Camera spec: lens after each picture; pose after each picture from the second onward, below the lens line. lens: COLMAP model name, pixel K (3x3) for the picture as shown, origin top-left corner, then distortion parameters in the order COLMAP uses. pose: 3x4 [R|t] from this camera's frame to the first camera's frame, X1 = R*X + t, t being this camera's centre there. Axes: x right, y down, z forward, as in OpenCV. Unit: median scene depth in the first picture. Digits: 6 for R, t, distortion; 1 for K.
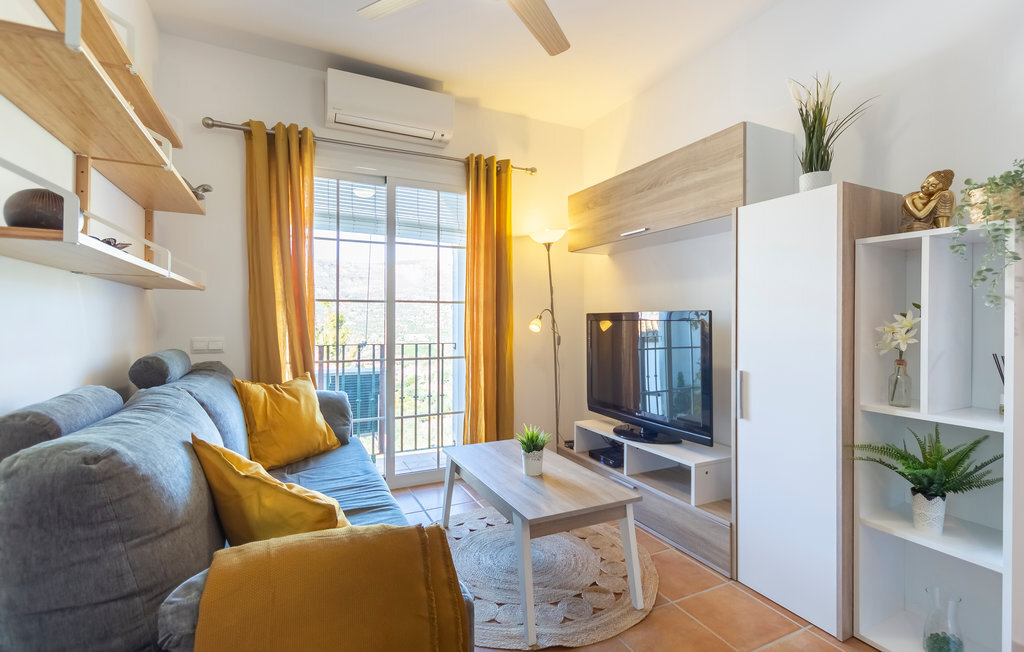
lens RADIAL K [[465.7, 0, 515.4], [0, 465.7, 315.3], [0, 0, 1]] dist [0.010186, -0.001698]
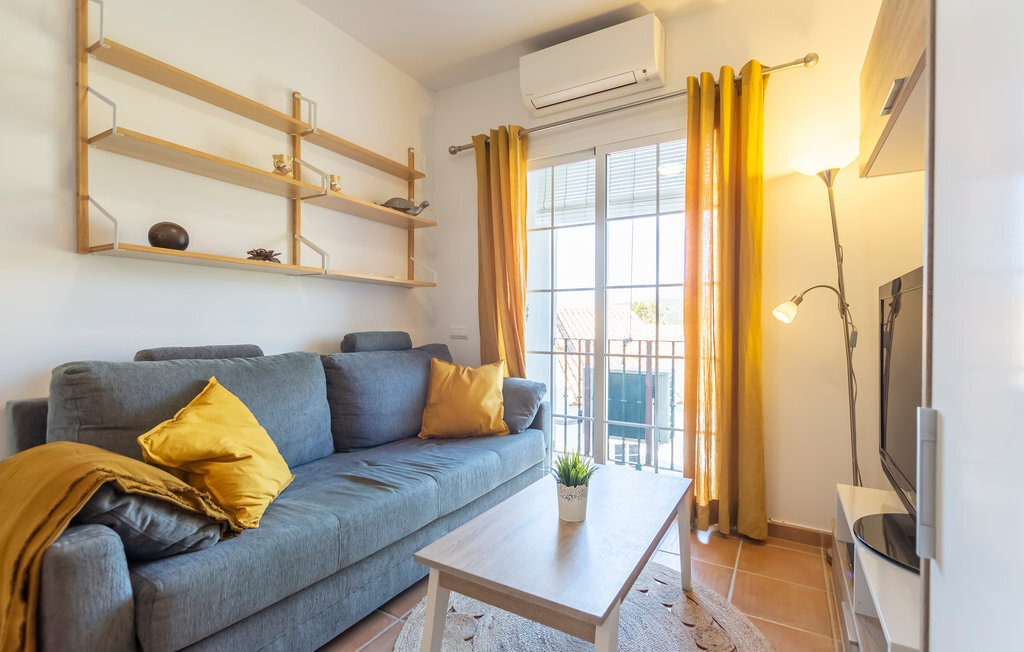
lens RADIAL K [[465.7, 0, 511.4], [0, 465.7, 330.0], [0, 0, 1]] dist [0.010186, -0.001698]
pose [[0.545678, 0.009155, -0.837945, 0.404691], [0.002638, 0.999917, 0.012642, 0.039564], [0.837991, -0.009109, 0.545609, 0.405922]]
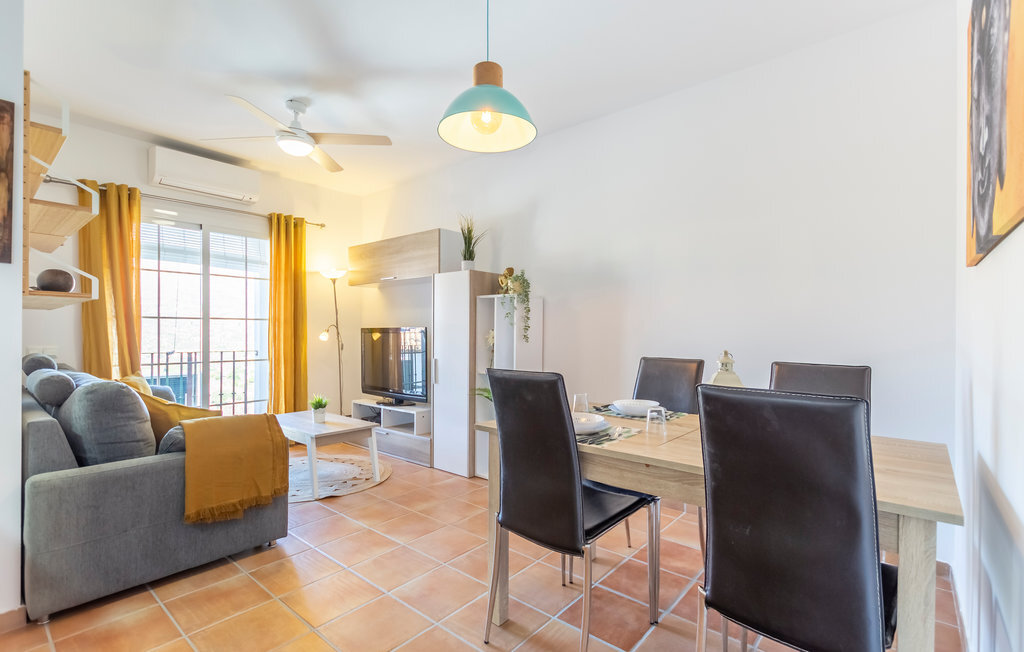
lens RADIAL K [[465.7, 0, 512.4], [0, 465.7, 334.3], [0, 0, 1]] dist [0.010186, -0.001698]
pose [[0.918429, -0.000253, 0.395585, 0.008481], [-0.004894, 0.999916, 0.012001, -0.005173], [-0.395554, -0.012958, 0.918351, -0.616381]]
